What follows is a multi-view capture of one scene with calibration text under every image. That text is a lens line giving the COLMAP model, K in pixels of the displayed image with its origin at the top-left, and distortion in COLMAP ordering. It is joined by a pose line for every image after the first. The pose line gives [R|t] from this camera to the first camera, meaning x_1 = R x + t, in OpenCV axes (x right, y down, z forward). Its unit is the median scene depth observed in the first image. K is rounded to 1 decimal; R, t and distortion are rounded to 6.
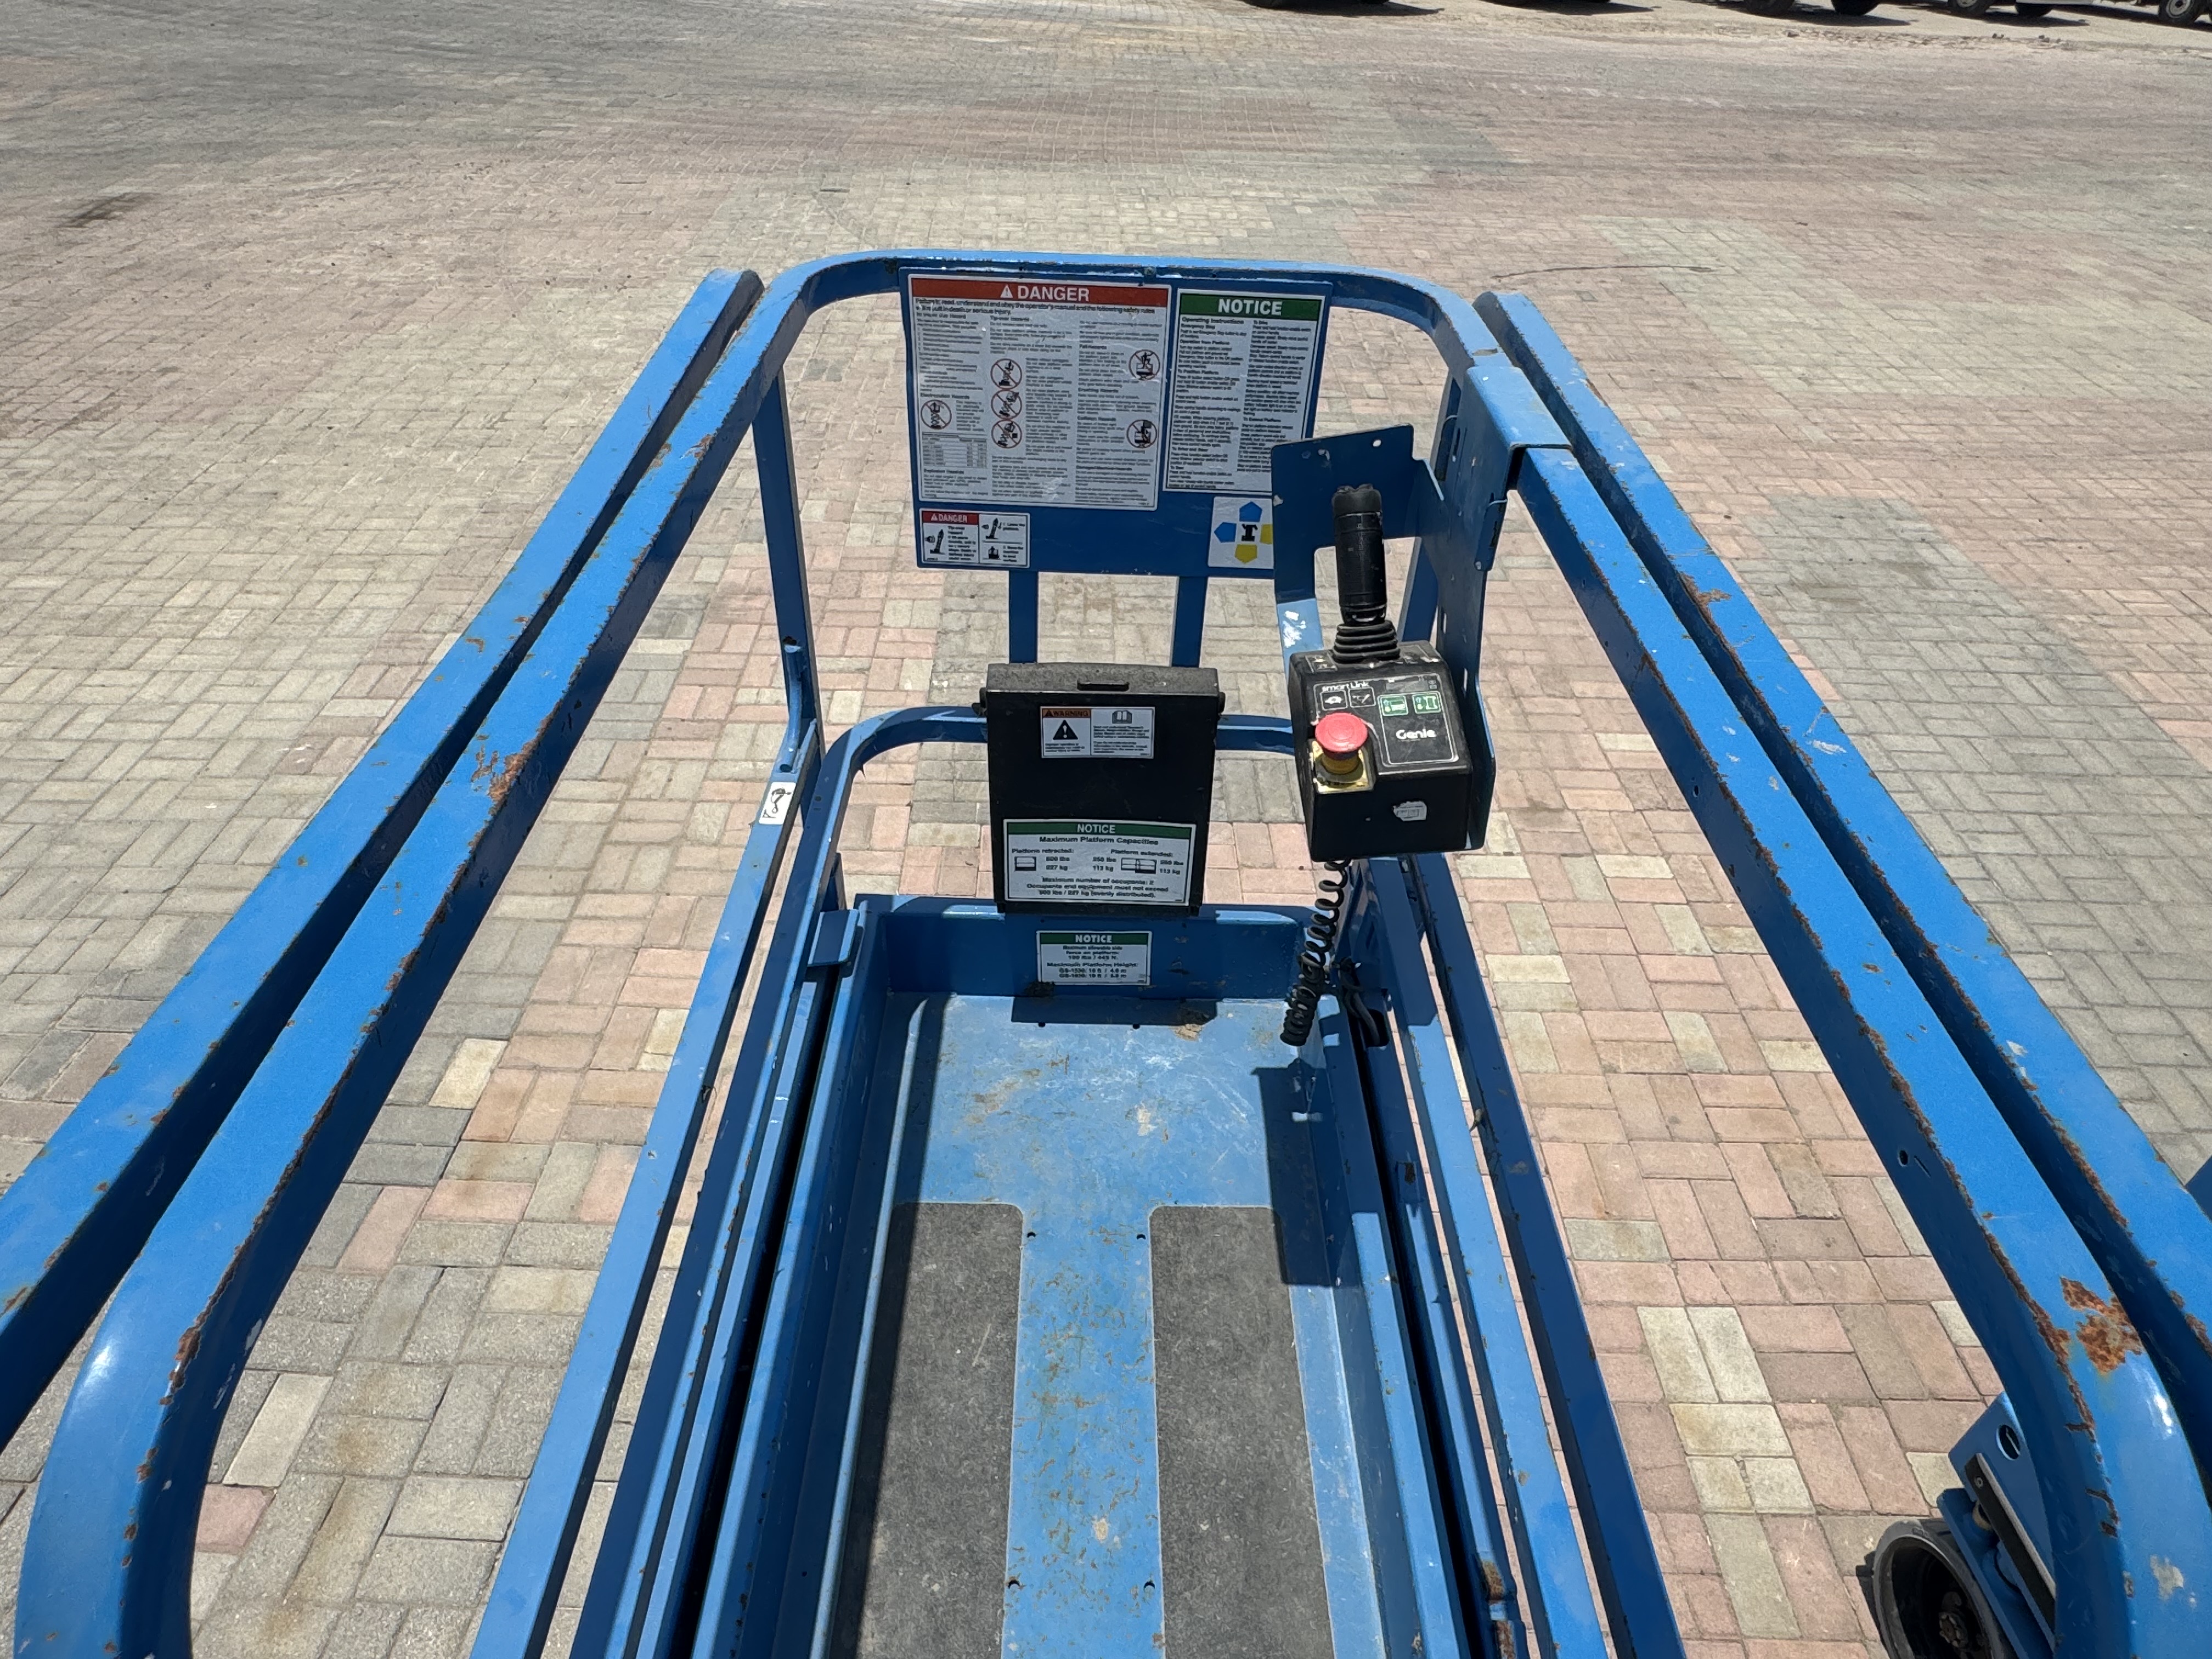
lens RADIAL K [[1341.8, 0, 1106.0], [0, 1341.8, 829.5], [0, 0, 1]] dist [-0.005588, -0.000348]
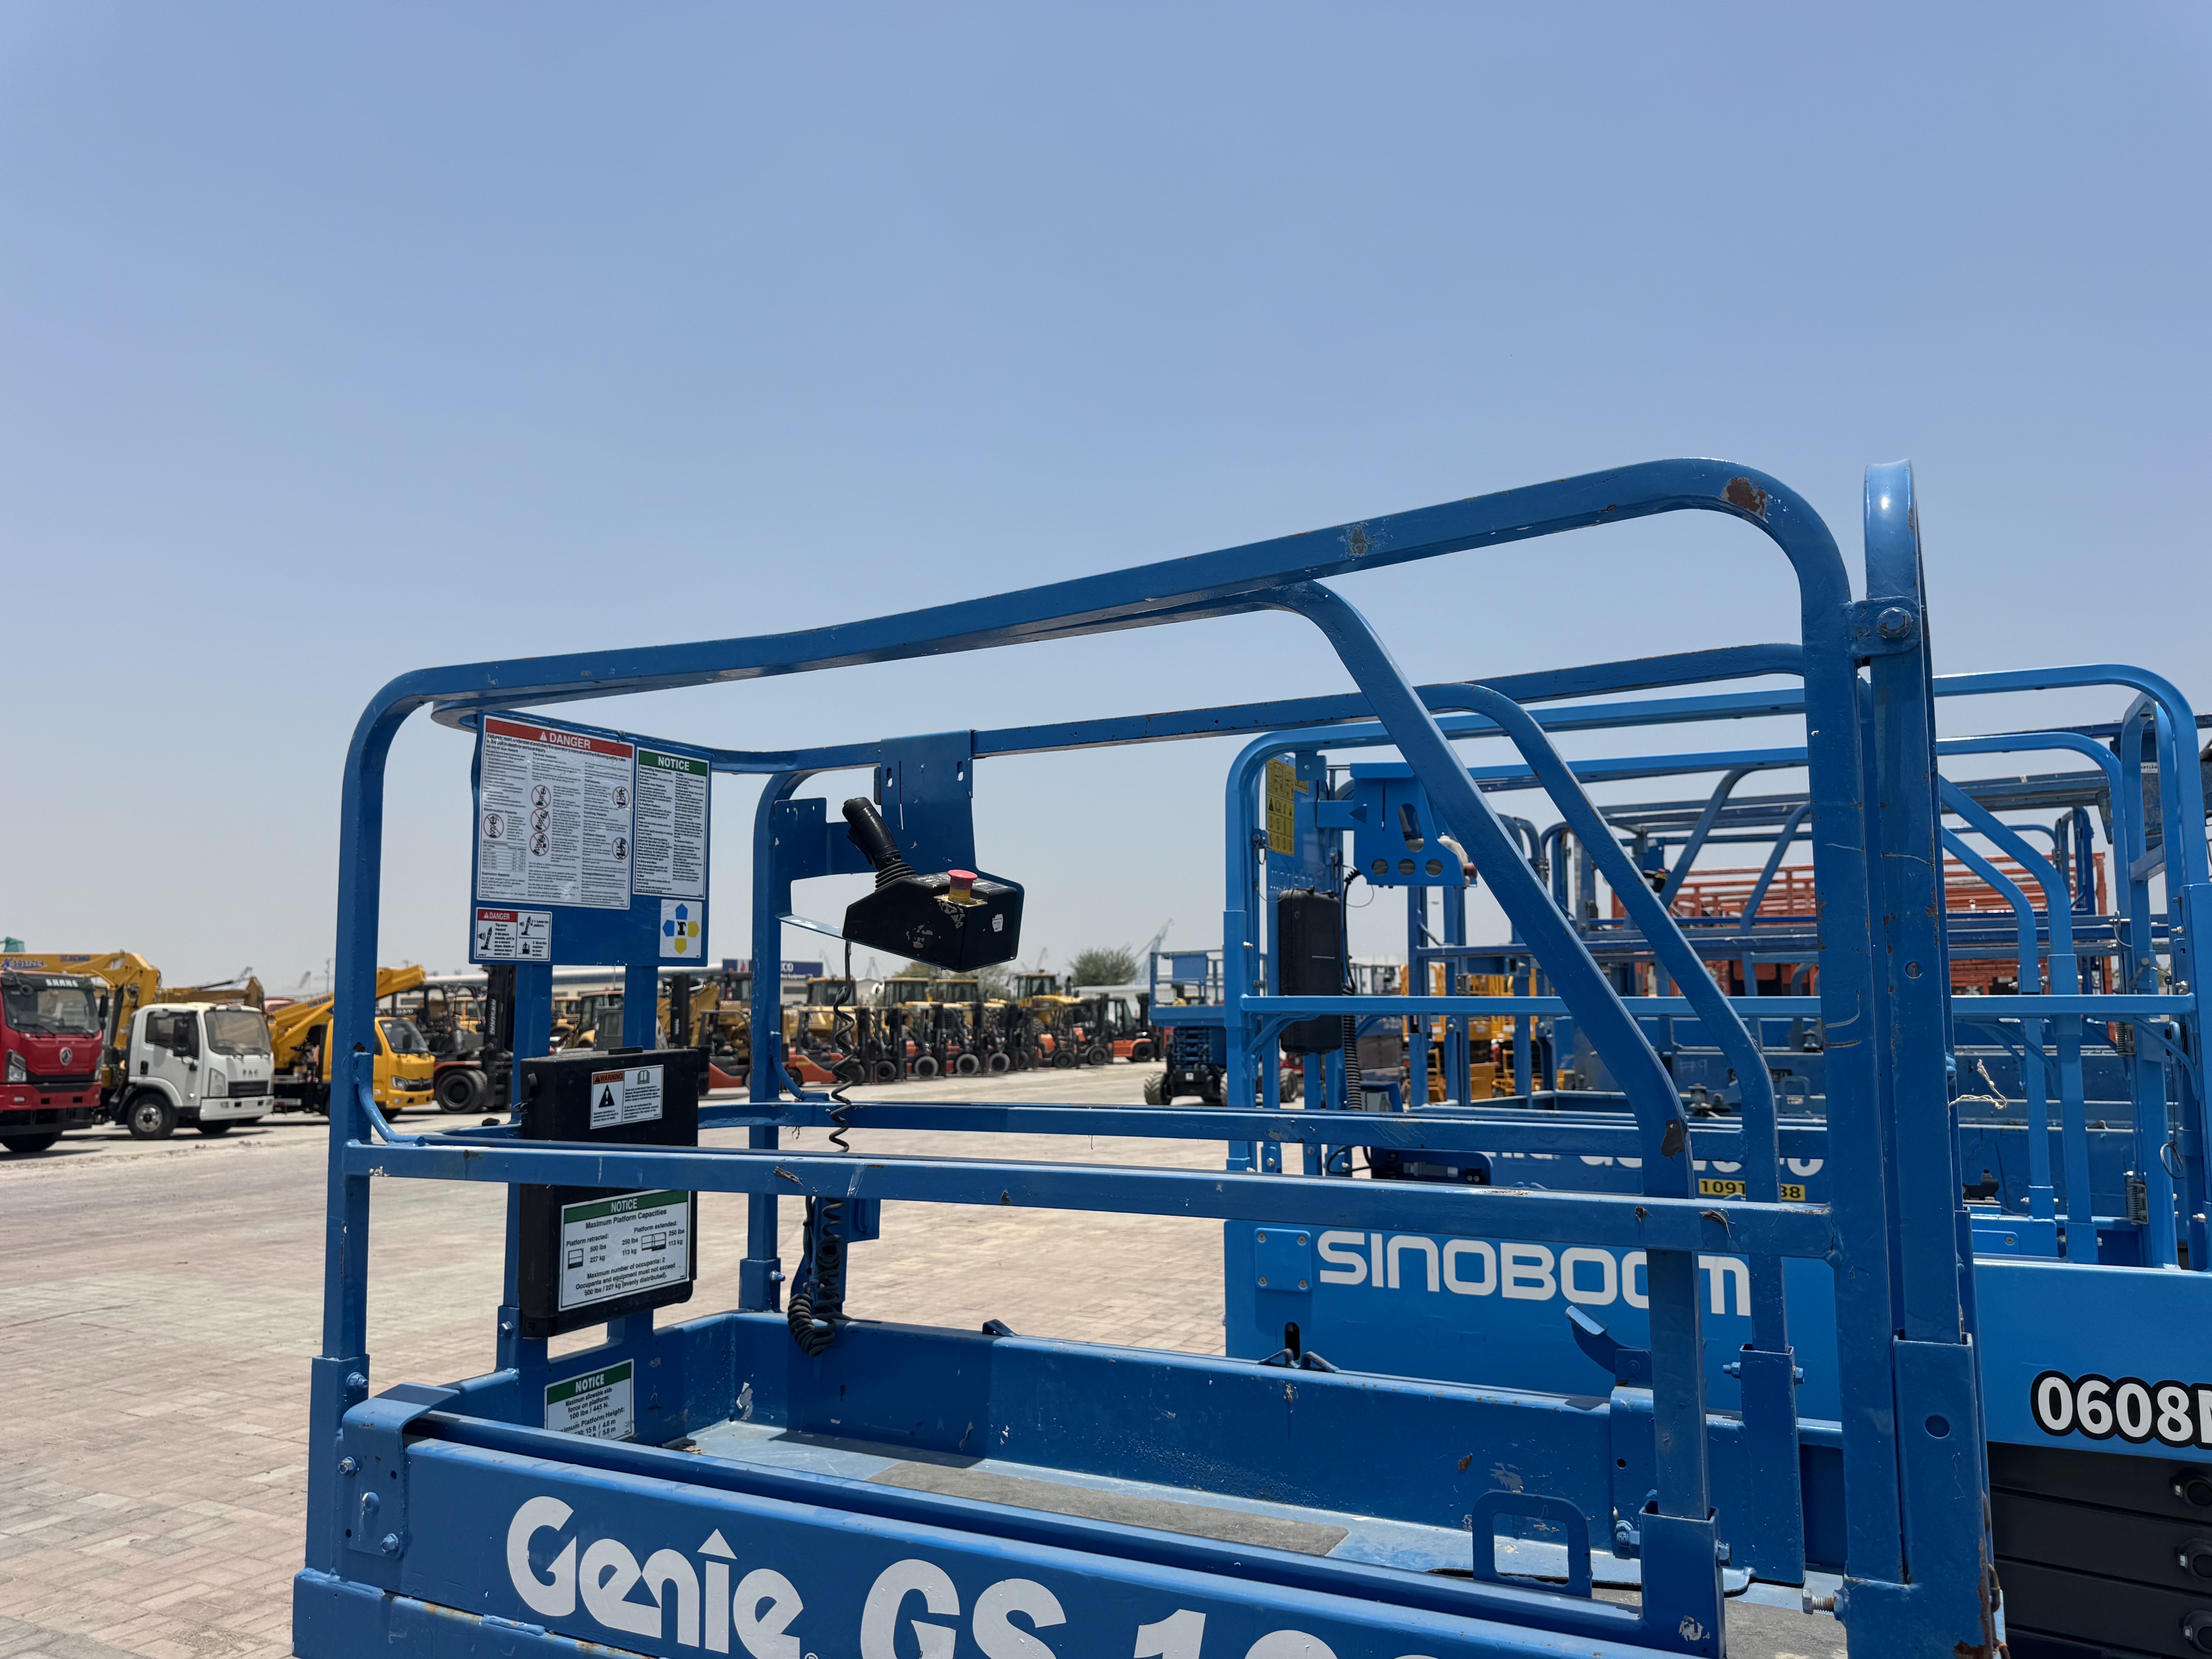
lens RADIAL K [[1545.6, 0, 1104.5], [0, 1545.6, 850.9], [0, 0, 1]] dist [0.057580, -0.072207]
pose [[0.472827, 0.042849, 0.880113, -0.999795], [0.567290, 0.749484, -0.341257, 0.461074], [-0.674253, 0.660634, 0.330068, 0.142999]]
